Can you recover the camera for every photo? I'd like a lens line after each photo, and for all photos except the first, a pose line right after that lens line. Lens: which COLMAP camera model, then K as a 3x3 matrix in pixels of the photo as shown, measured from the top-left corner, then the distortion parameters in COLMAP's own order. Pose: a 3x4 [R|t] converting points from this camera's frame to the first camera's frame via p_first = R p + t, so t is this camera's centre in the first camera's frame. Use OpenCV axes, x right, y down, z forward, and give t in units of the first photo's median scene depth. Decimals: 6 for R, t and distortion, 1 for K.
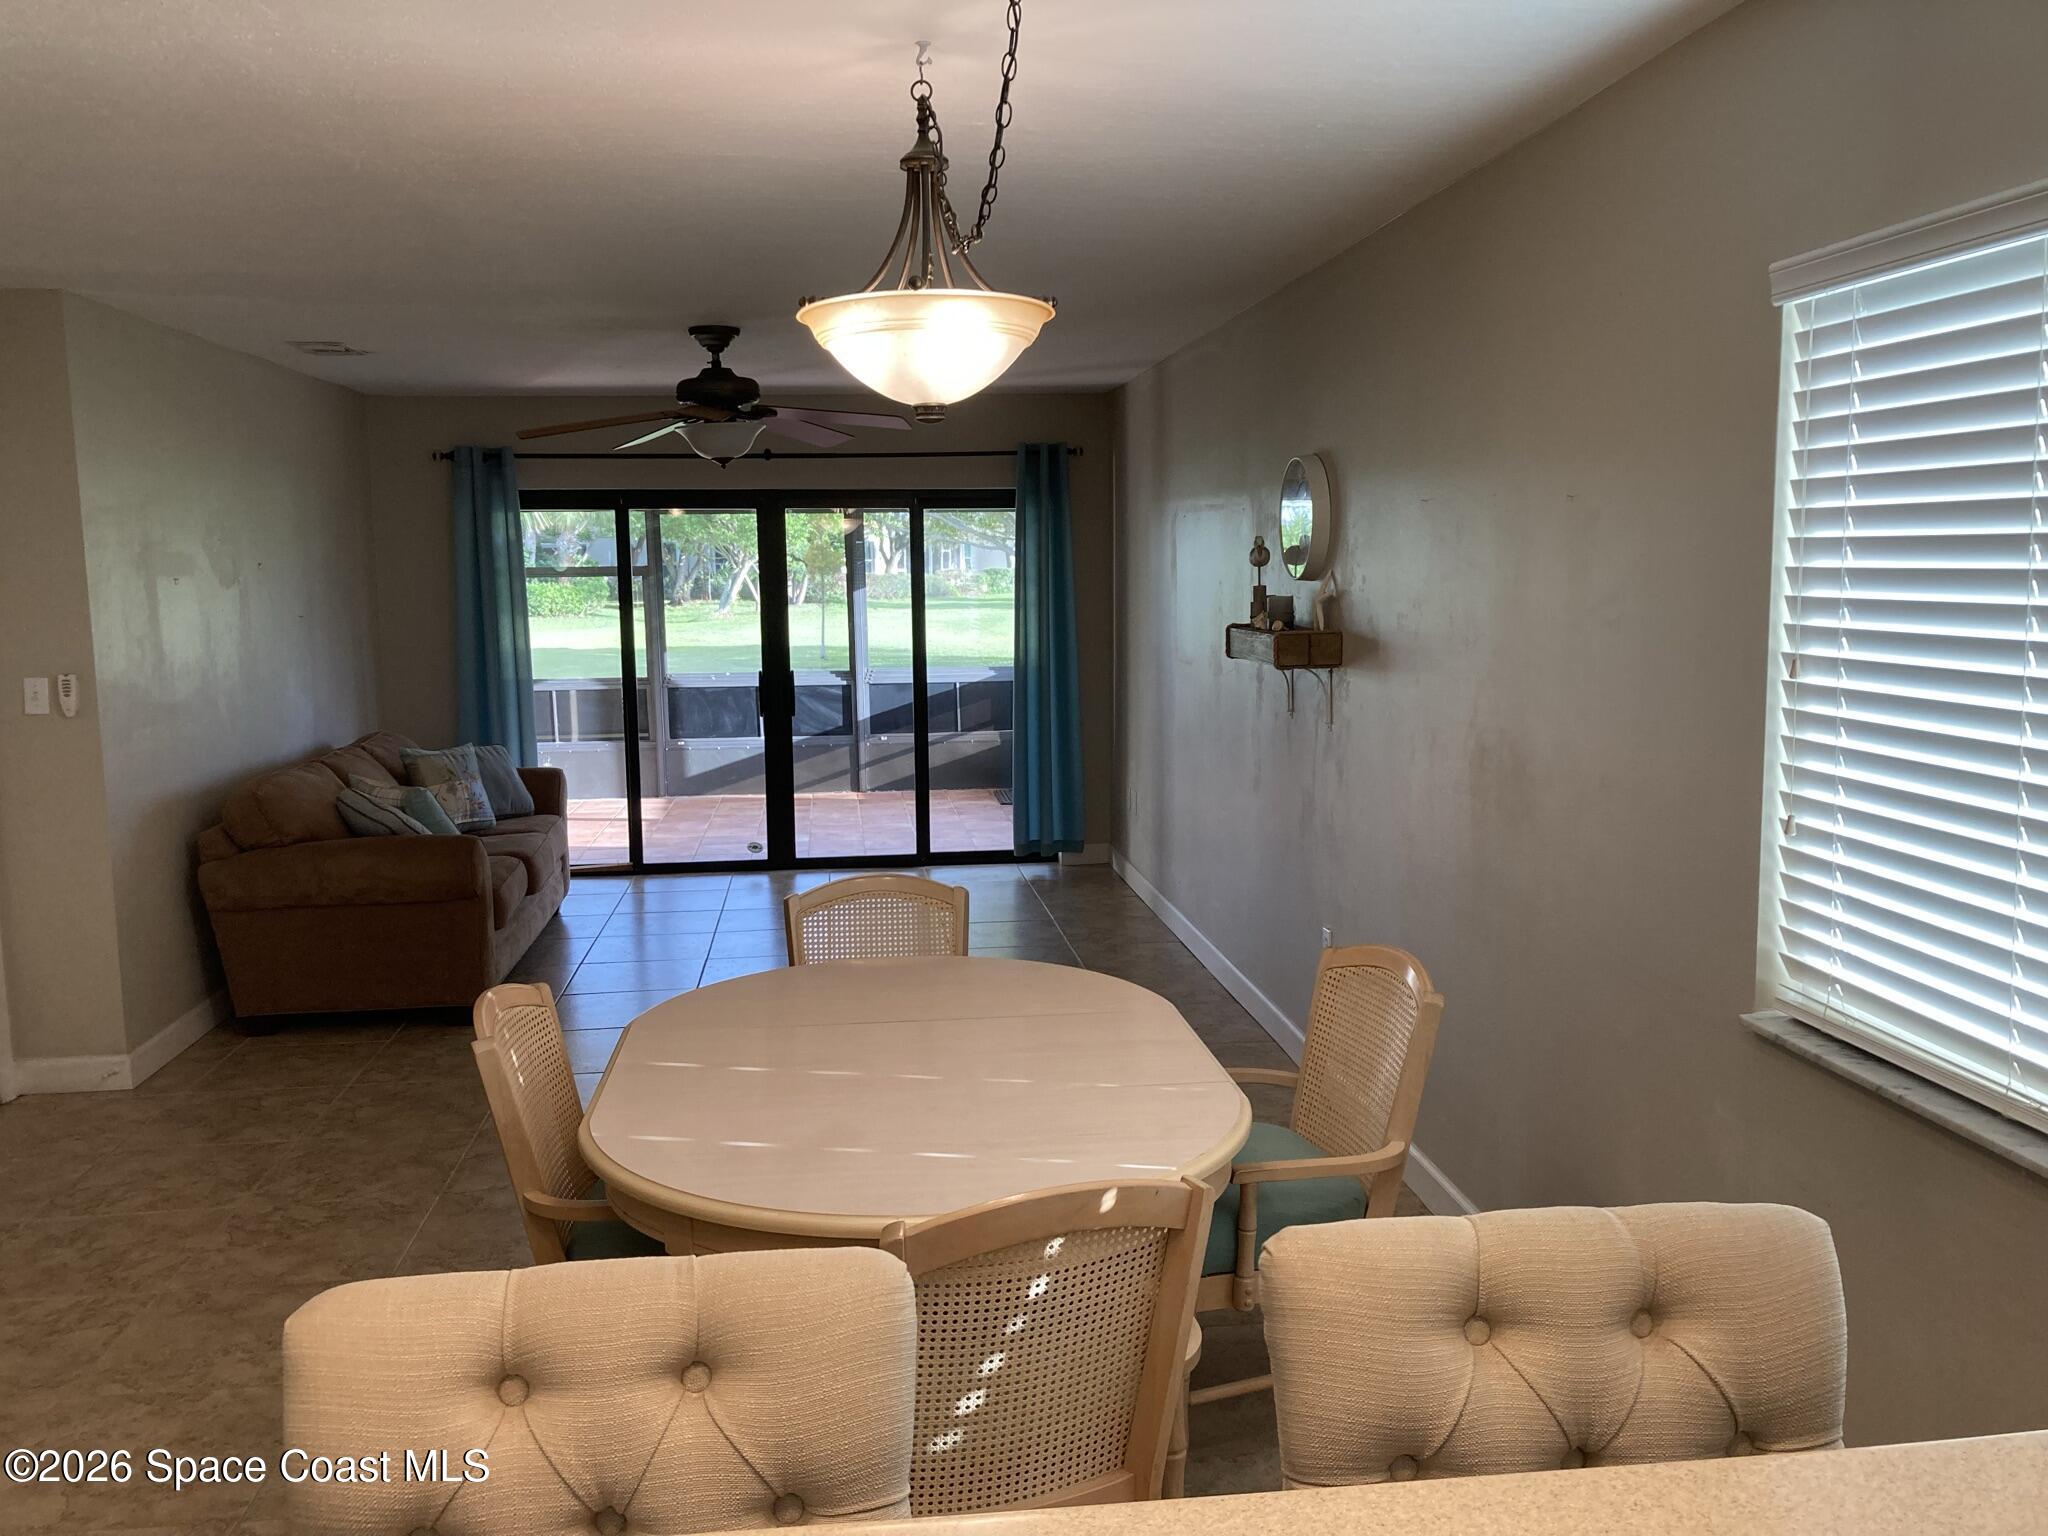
lens RADIAL K [[1656.5, 0, 1057.0], [0, 1656.5, 767.2], [0, 0, 1]] dist [0.036628, -0.000491]
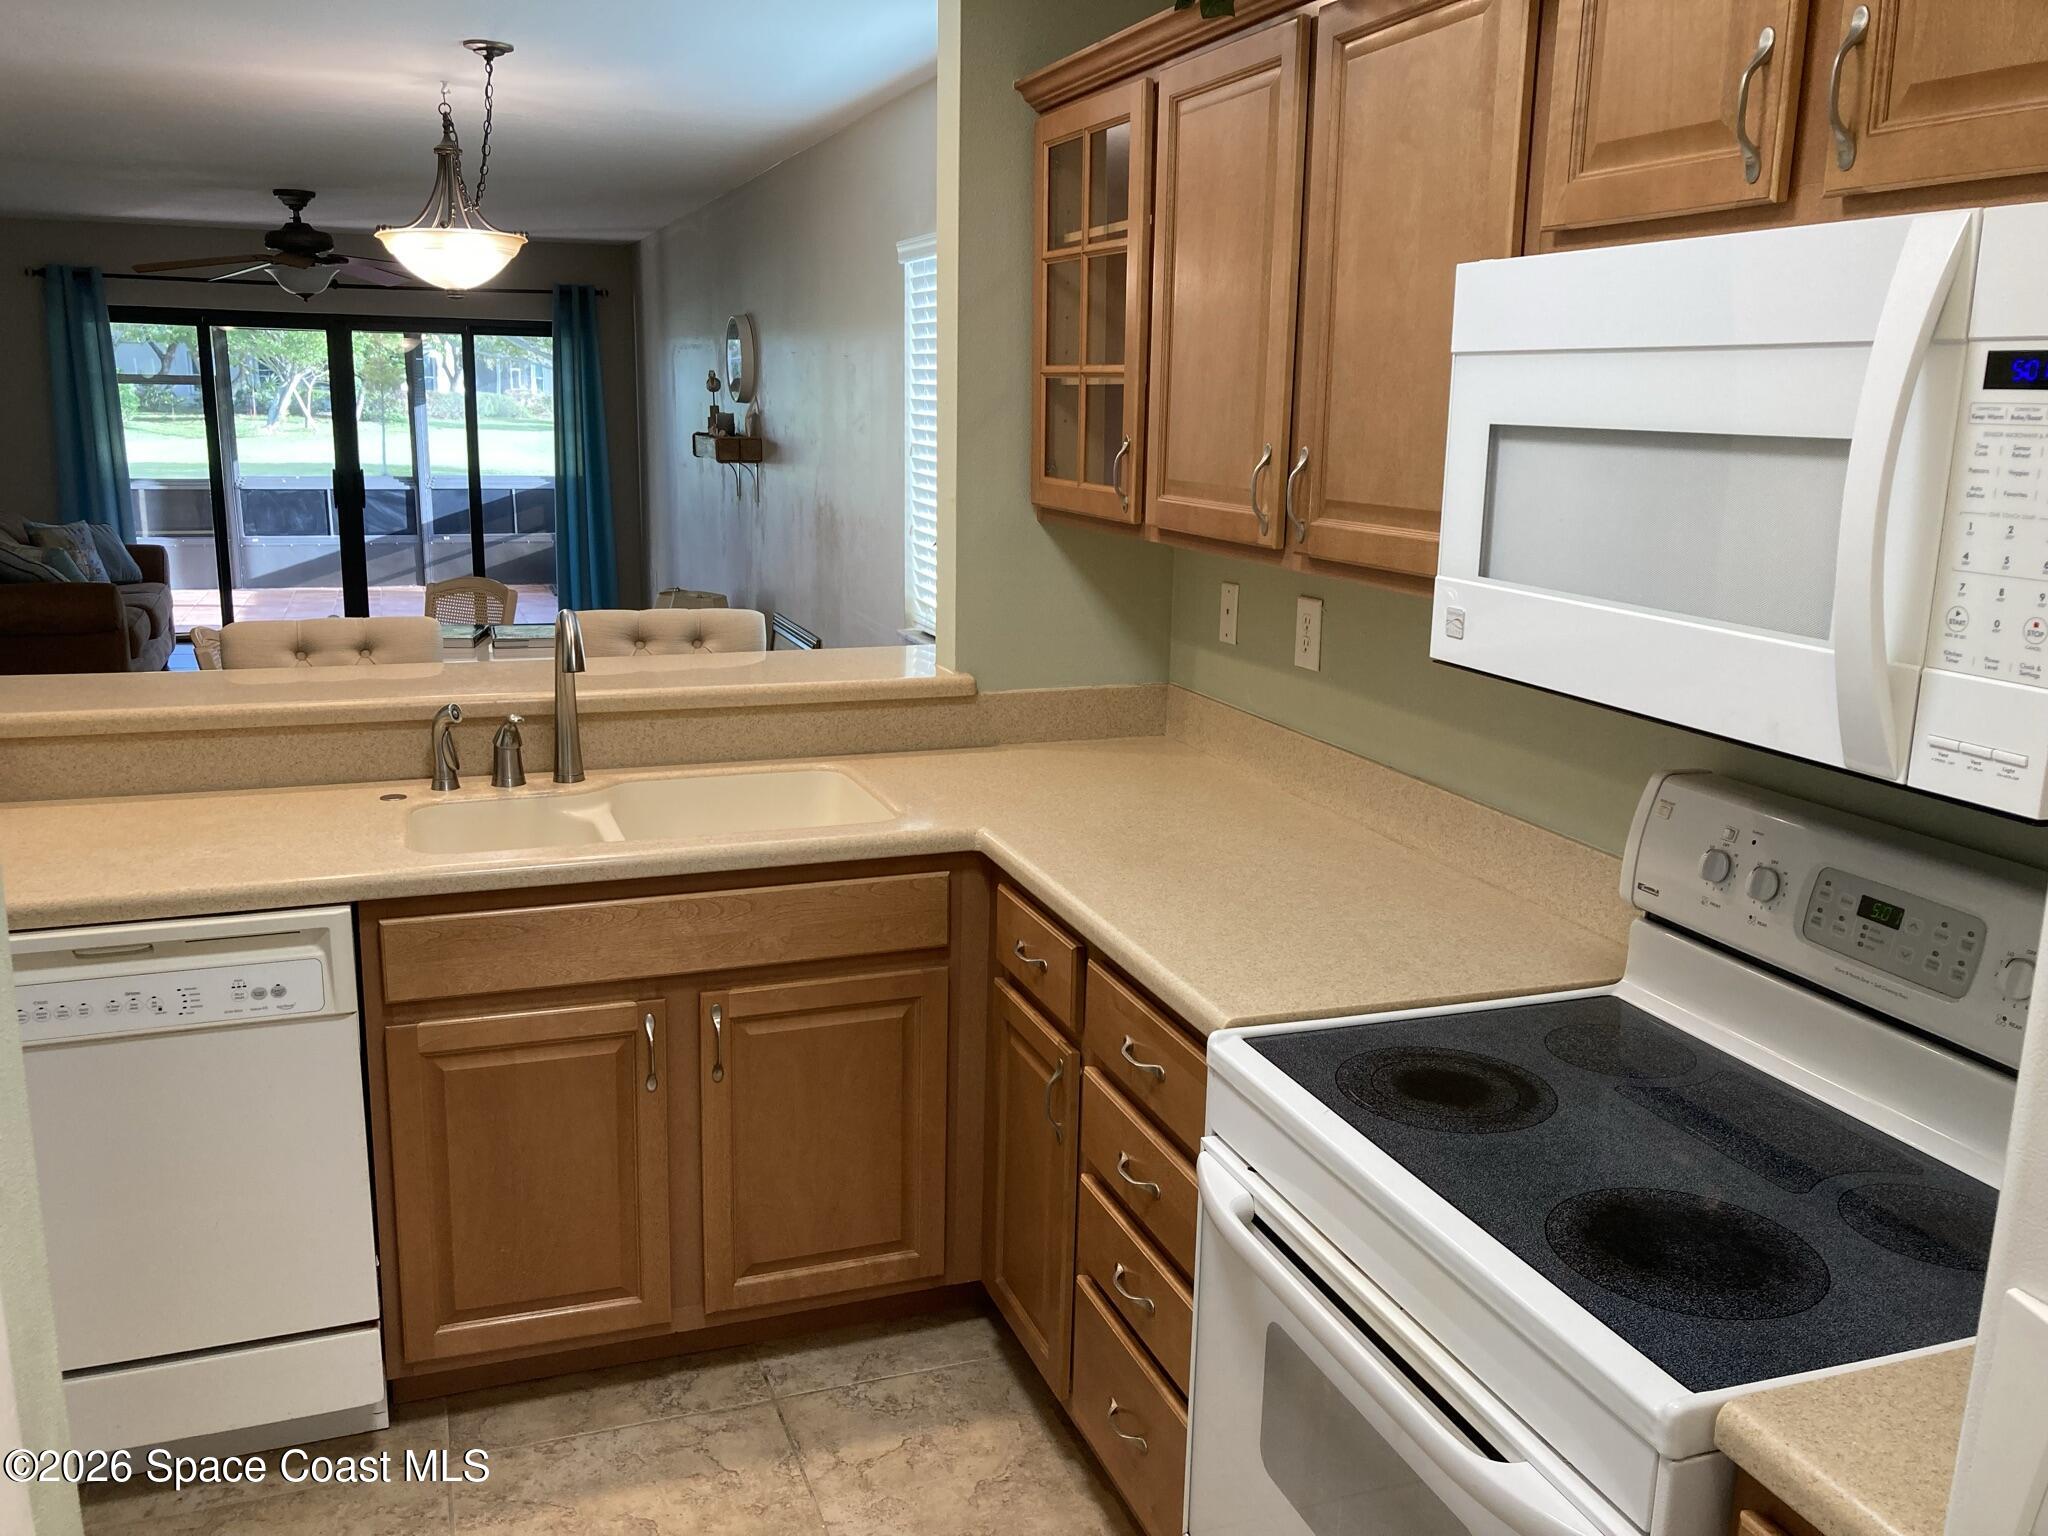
lens RADIAL K [[1672.3, 0, 1012.7], [0, 1672.3, 778.0], [0, 0, 1]] dist [-0.001125, 0.006414]
pose [[0.976717, -0.015299, 0.213987, 0.035903], [-0.006802, 0.994744, 0.102167, 0.035549], [-0.214425, -0.101243, 0.971479, -0.285176]]
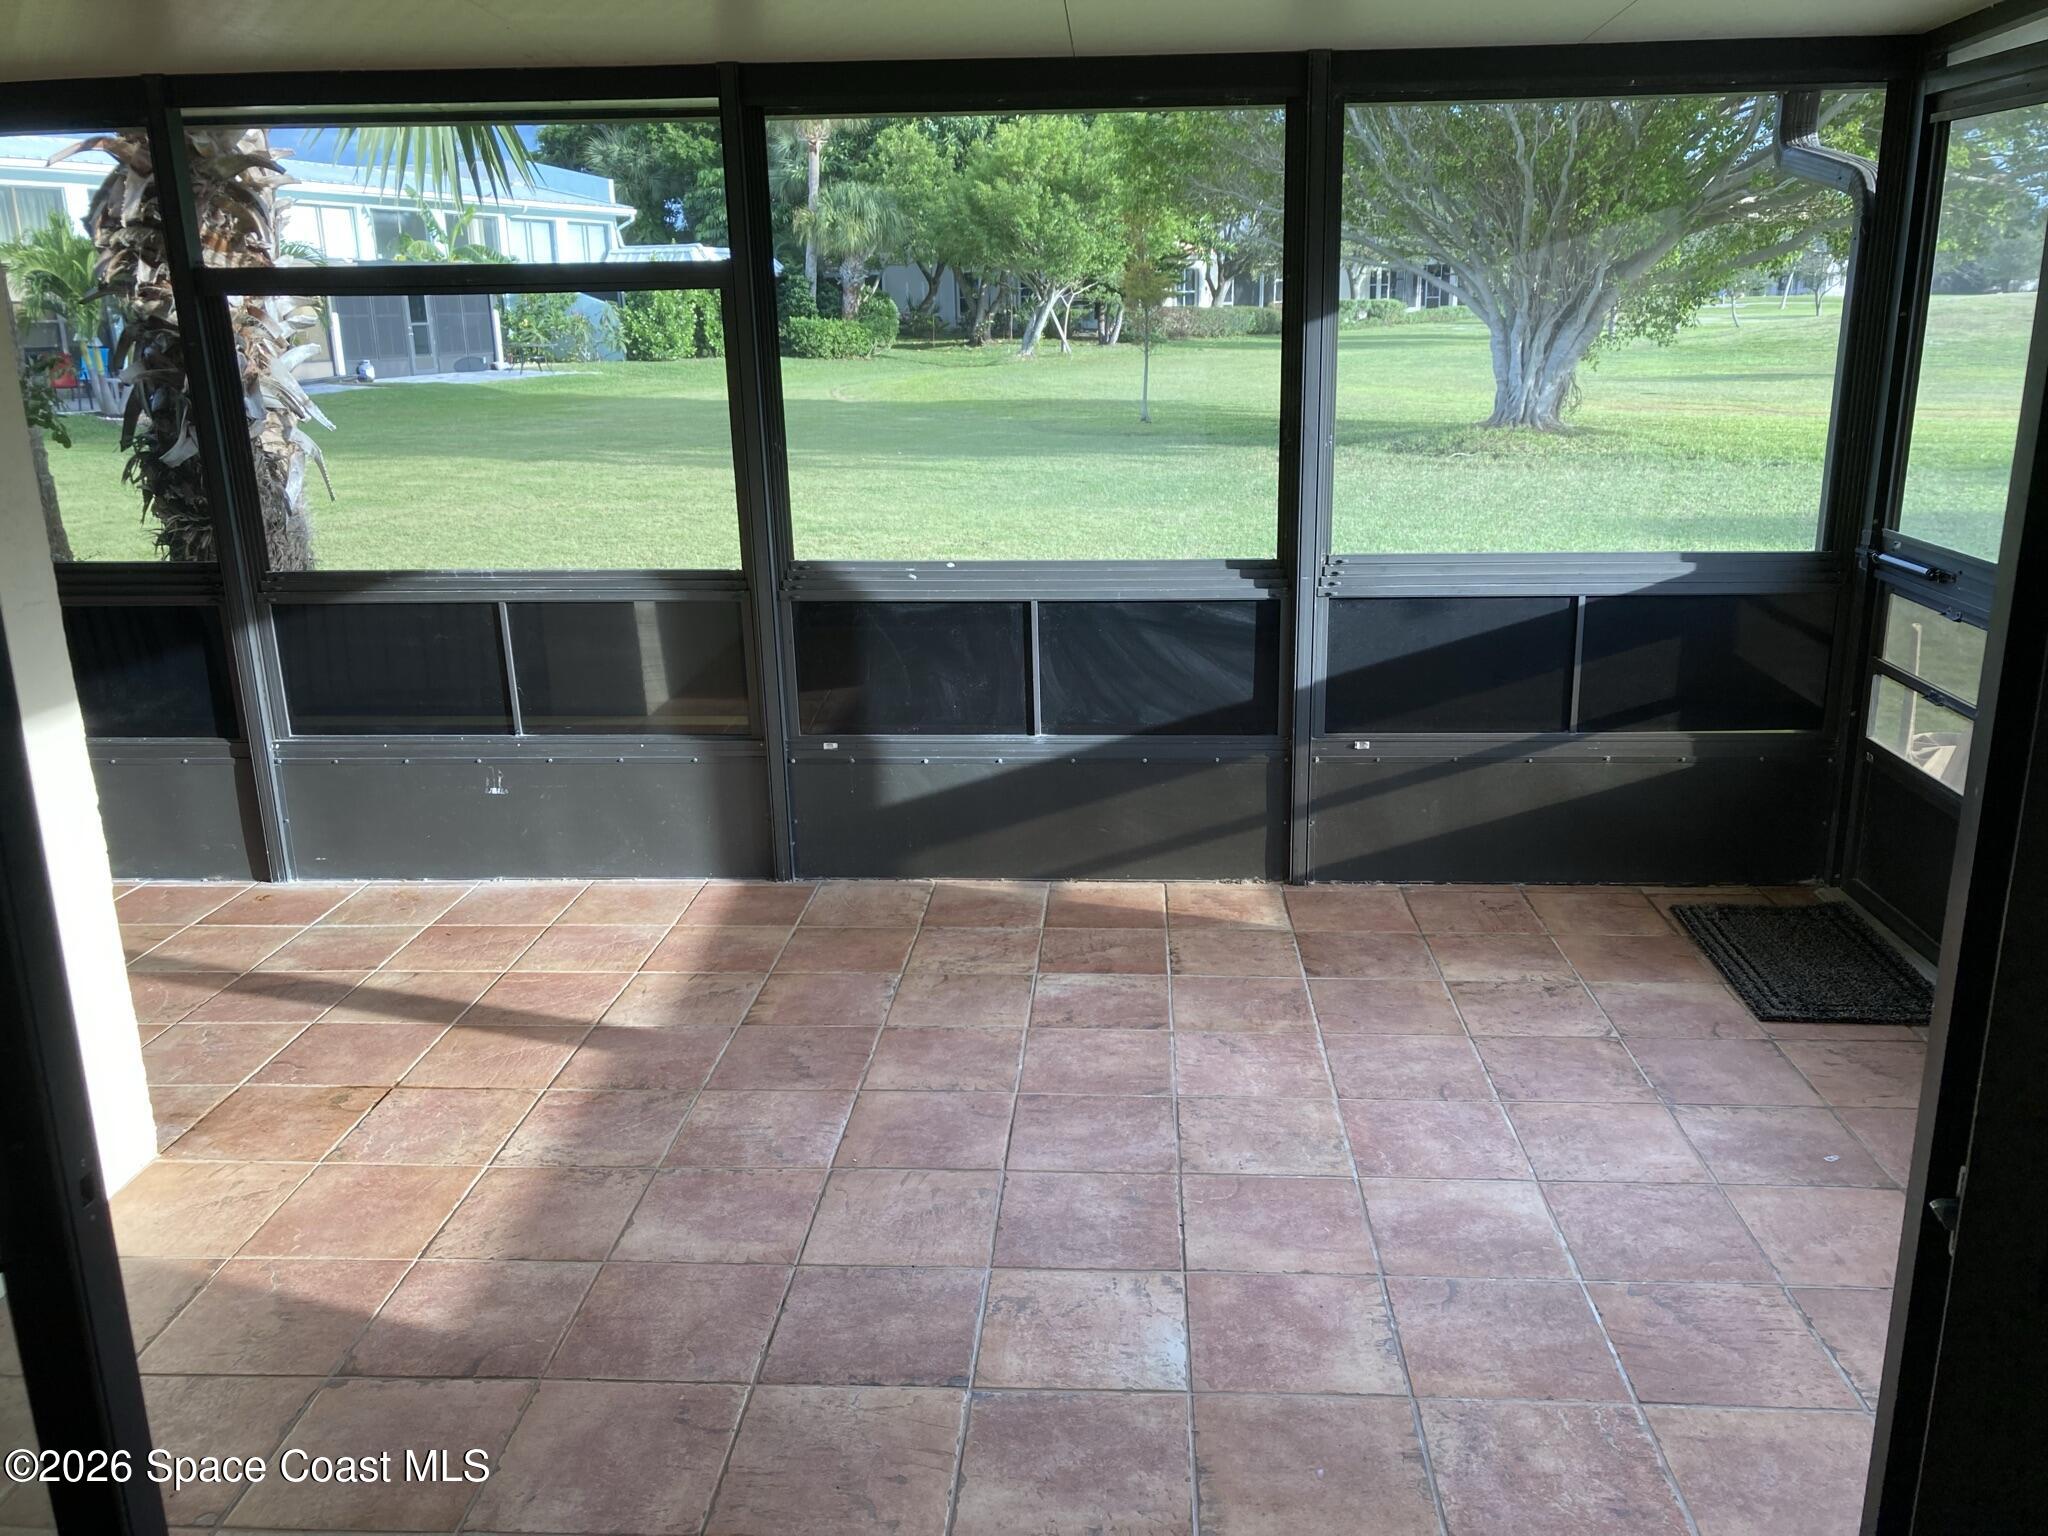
lens RADIAL K [[1658.6, 0, 1026.4], [0, 1658.6, 795.9], [0, 0, 1]] dist [0.014669, -0.019718]
pose [[0.979742, 0.056389, -0.192162, -0.152591], [-0.023327, 0.985142, 0.170152, -0.096301], [0.198902, -0.162222, 0.966500, 0.896457]]
